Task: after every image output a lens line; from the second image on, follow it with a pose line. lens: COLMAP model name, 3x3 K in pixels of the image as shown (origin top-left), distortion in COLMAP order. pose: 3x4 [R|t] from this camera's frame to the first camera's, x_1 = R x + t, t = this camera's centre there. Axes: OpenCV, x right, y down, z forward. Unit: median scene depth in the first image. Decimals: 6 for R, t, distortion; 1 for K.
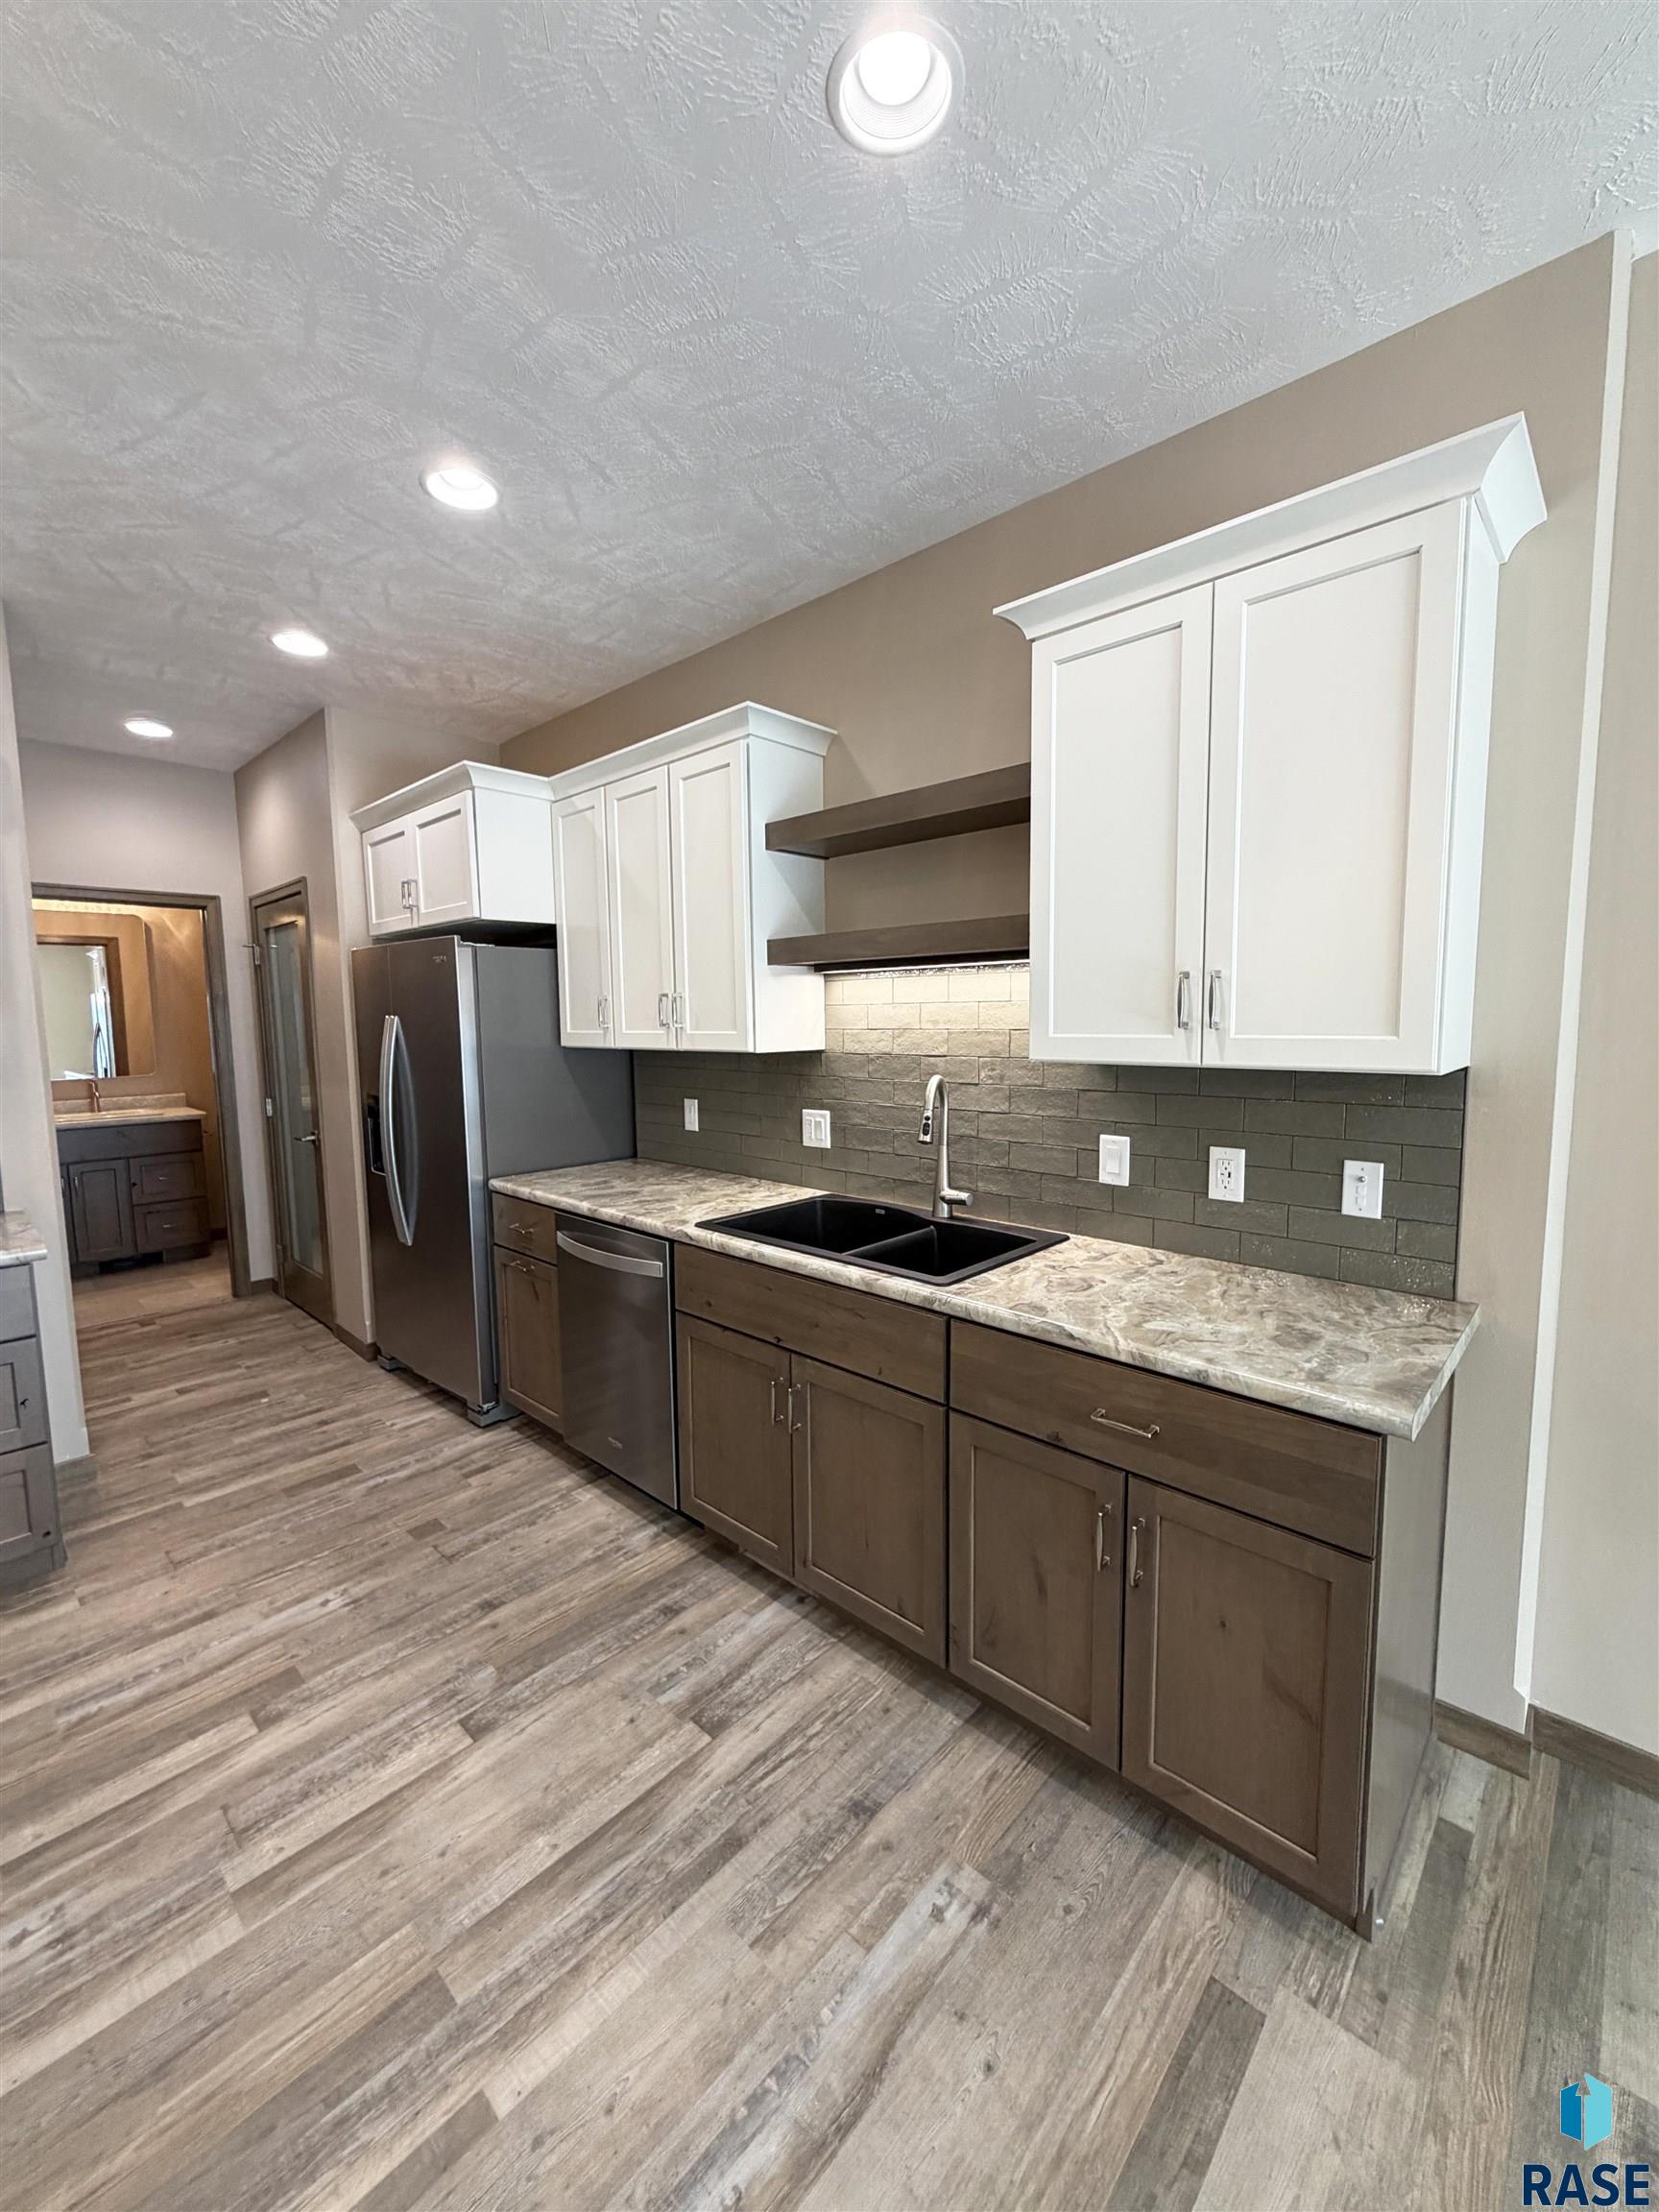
lens RADIAL K [[886.6, 0, 823.8], [0, 886.6, 1097.9], [0, 0, 1]] dist [0.005013, 0.000685]
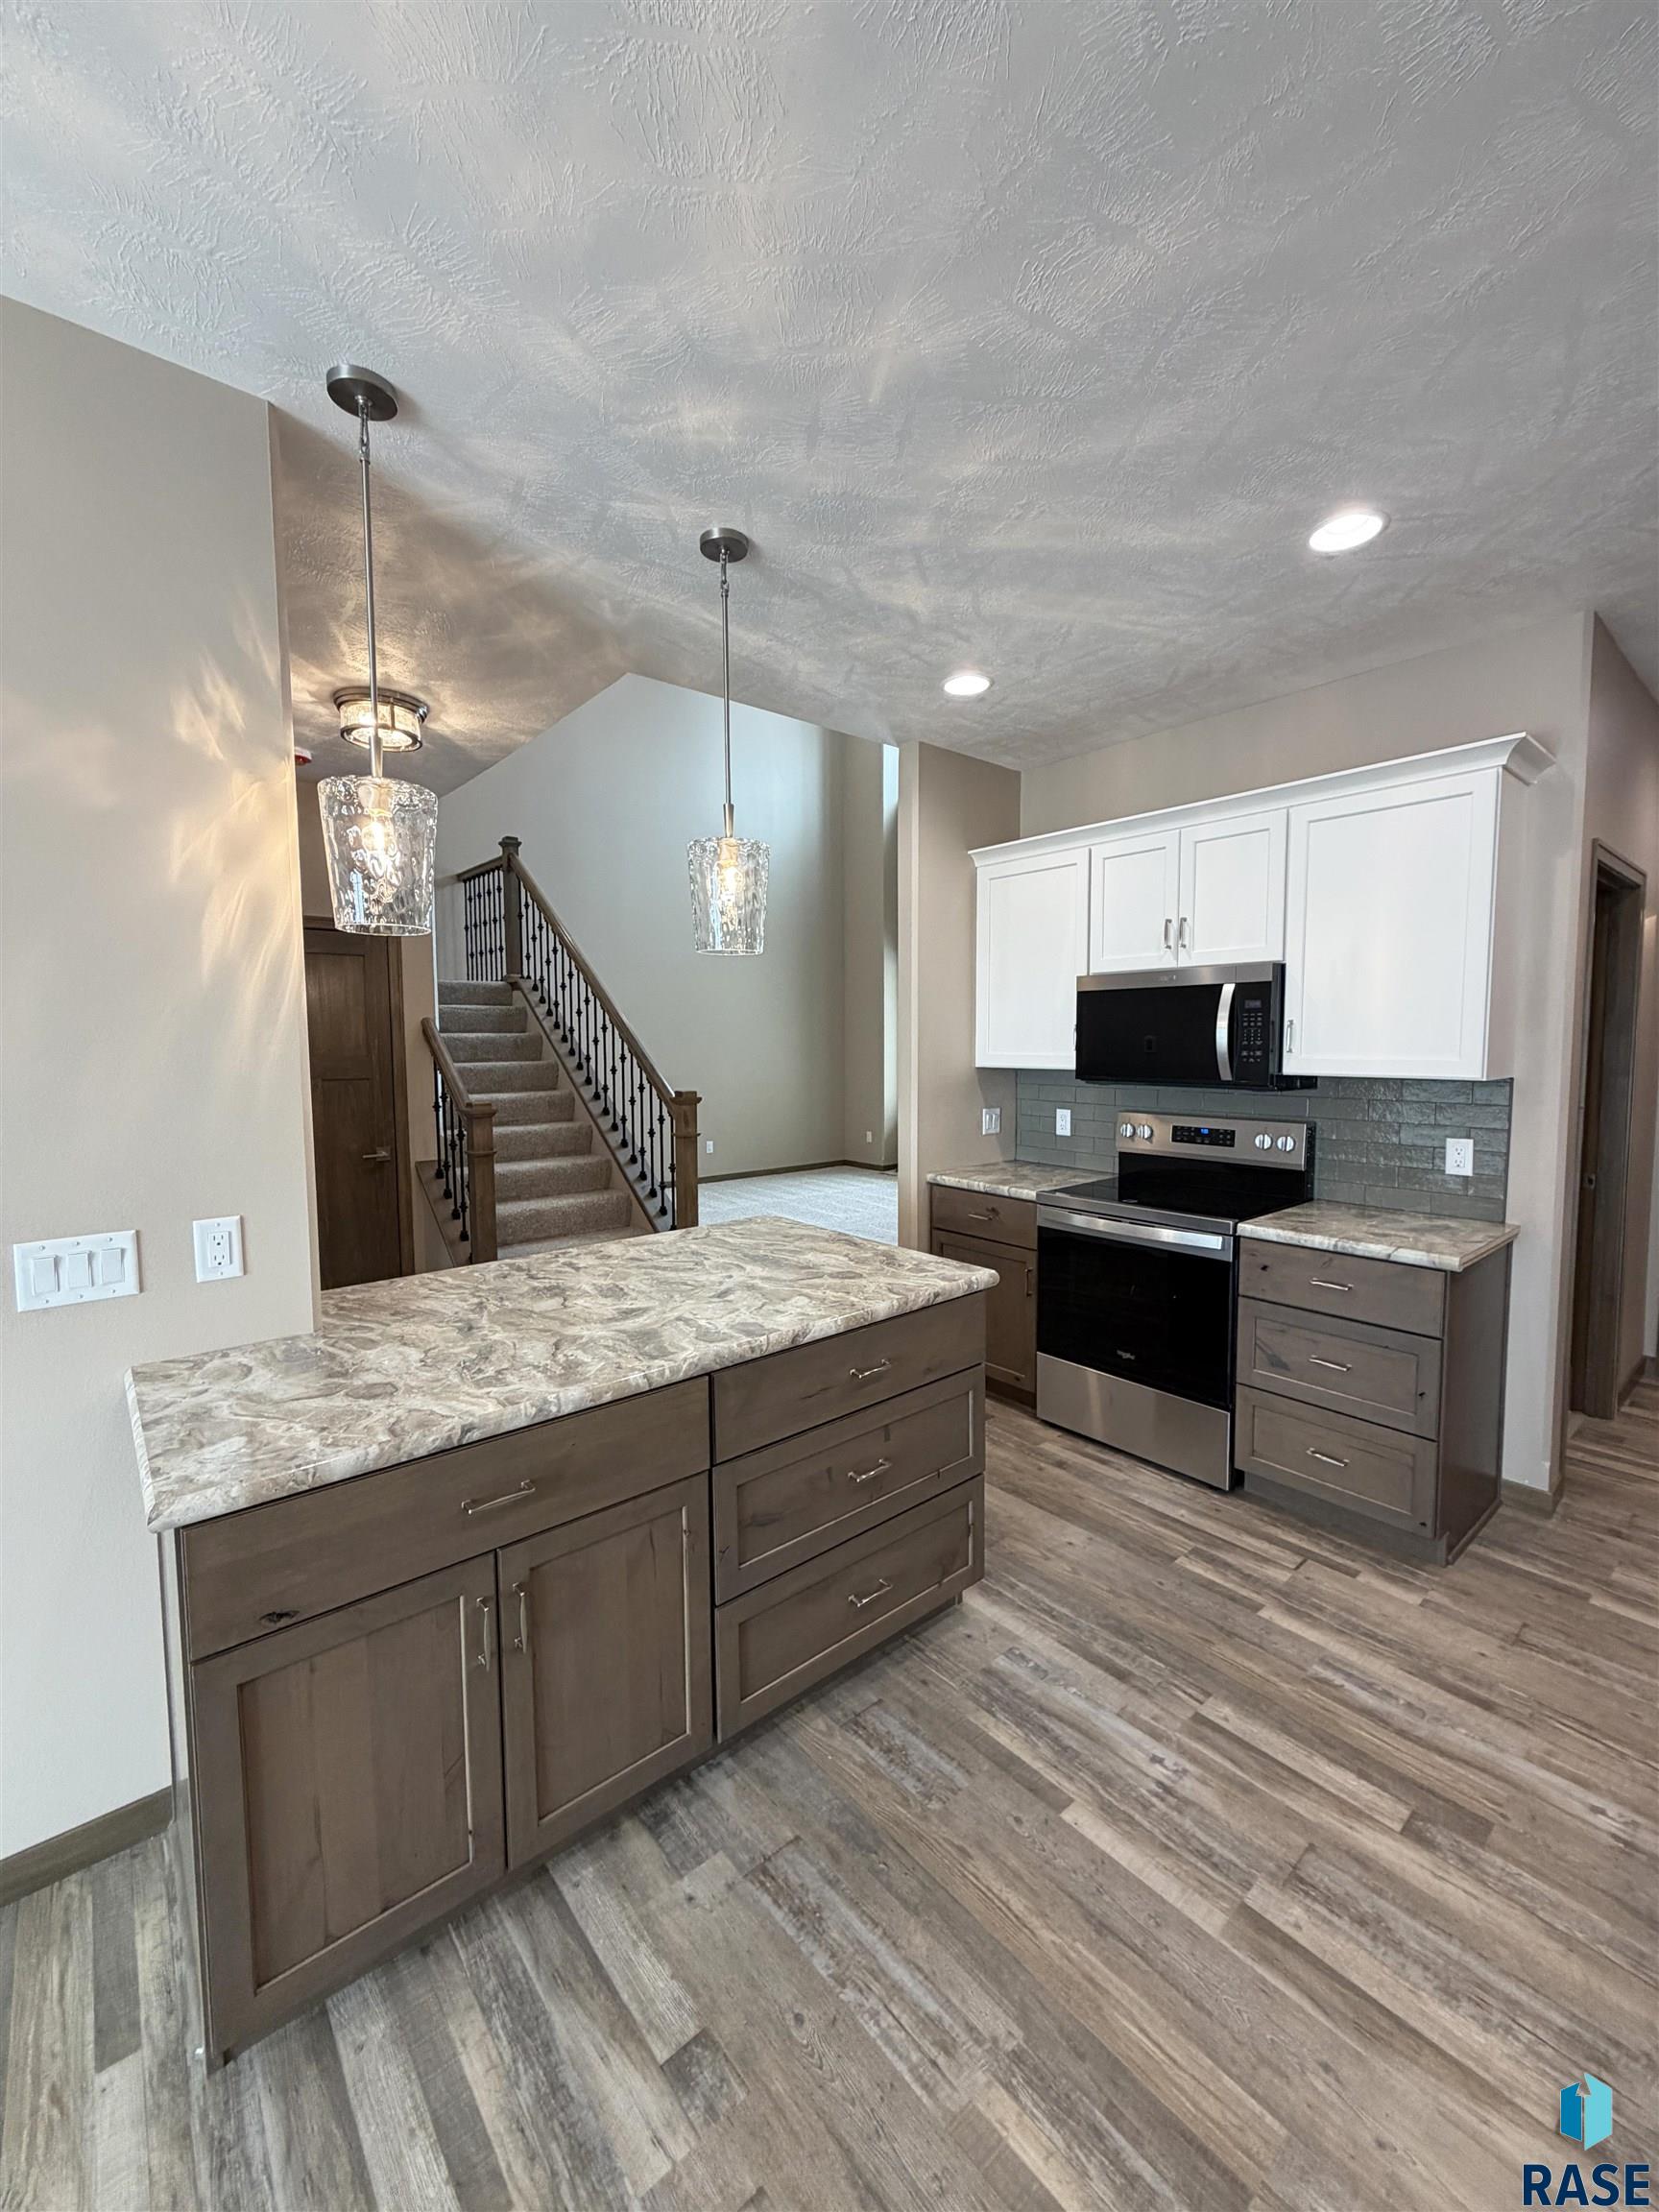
lens RADIAL K [[879.4, 0, 820.9], [0, 879.4, 1099.8], [0, 0, 1]] dist [-0.000967, 0.000404]
pose [[-0.109063, 0.083952, -0.990483, 0.236536], [-0.087182, 0.991780, 0.093661, -0.056524], [0.990204, 0.096567, -0.100847, 0.407063]]
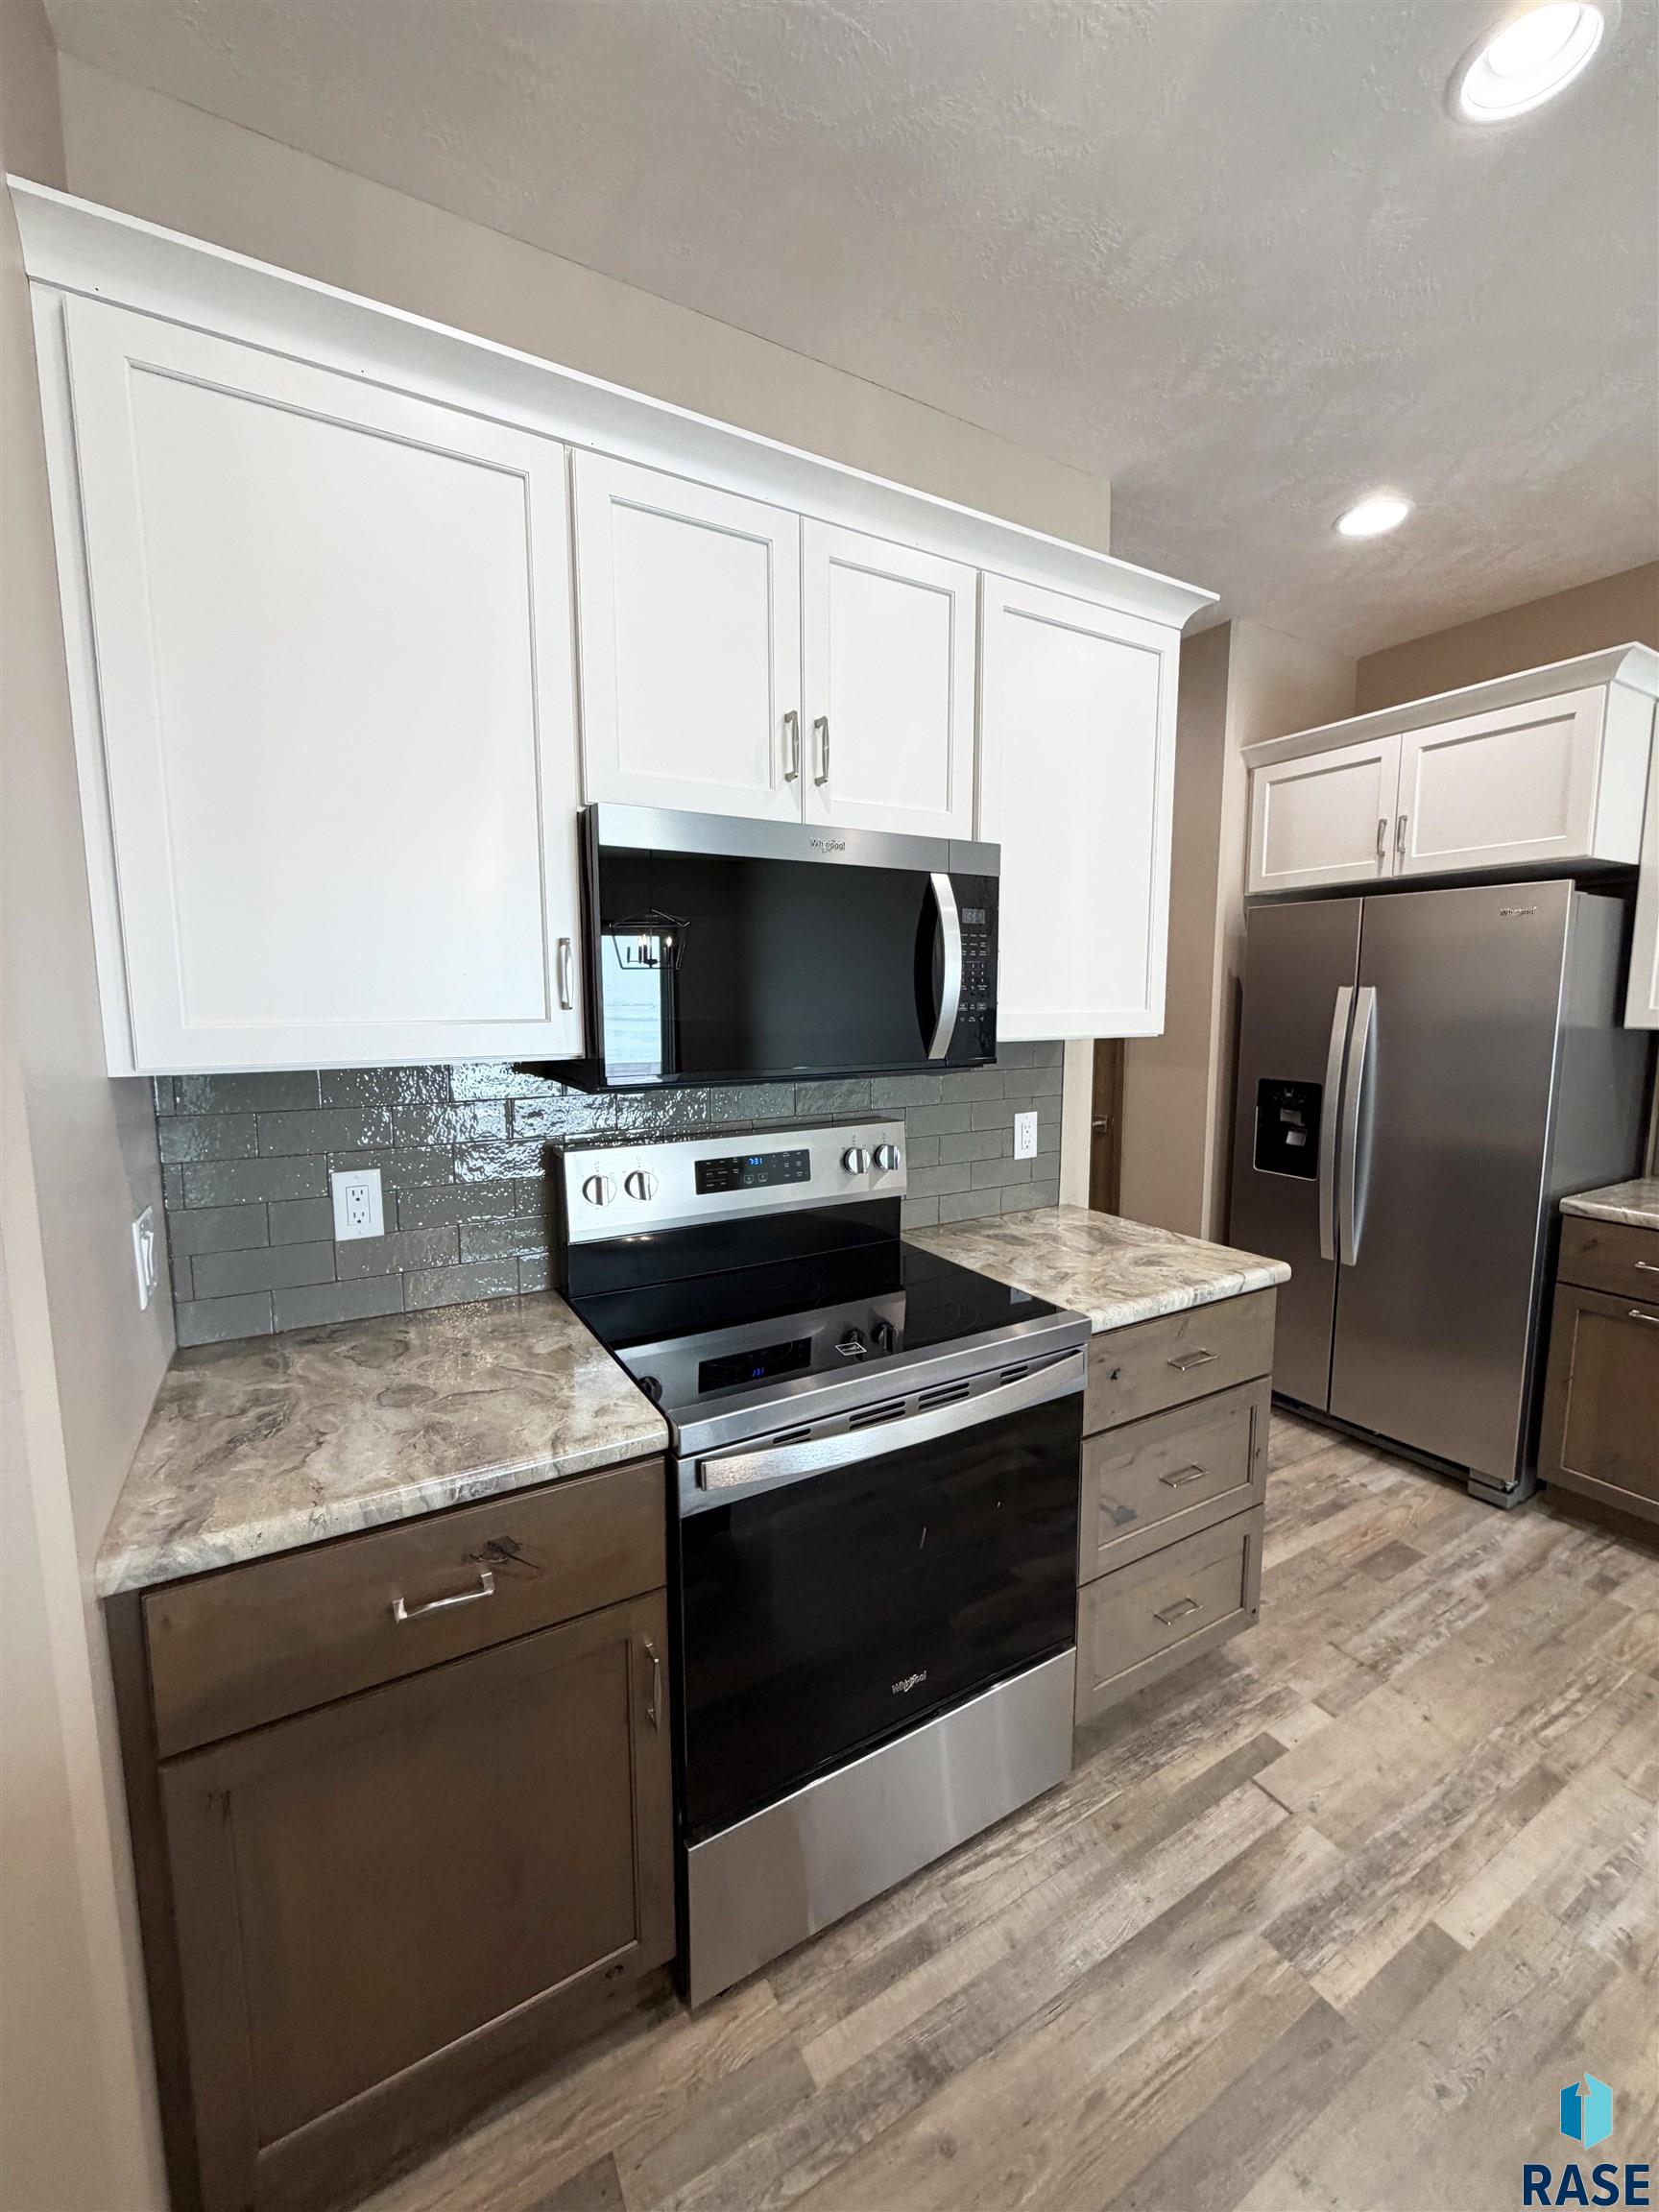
lens RADIAL K [[888.0, 0, 827.1], [0, 888.0, 1100.5], [0, 0, 1]] dist [0.000711, 0.000630]
pose [[0.962454, 0.041813, -0.268204, -1.232725], [-0.035113, 0.998941, 0.029730, 0.009251], [0.269163, -0.019196, 0.962903, 0.135802]]
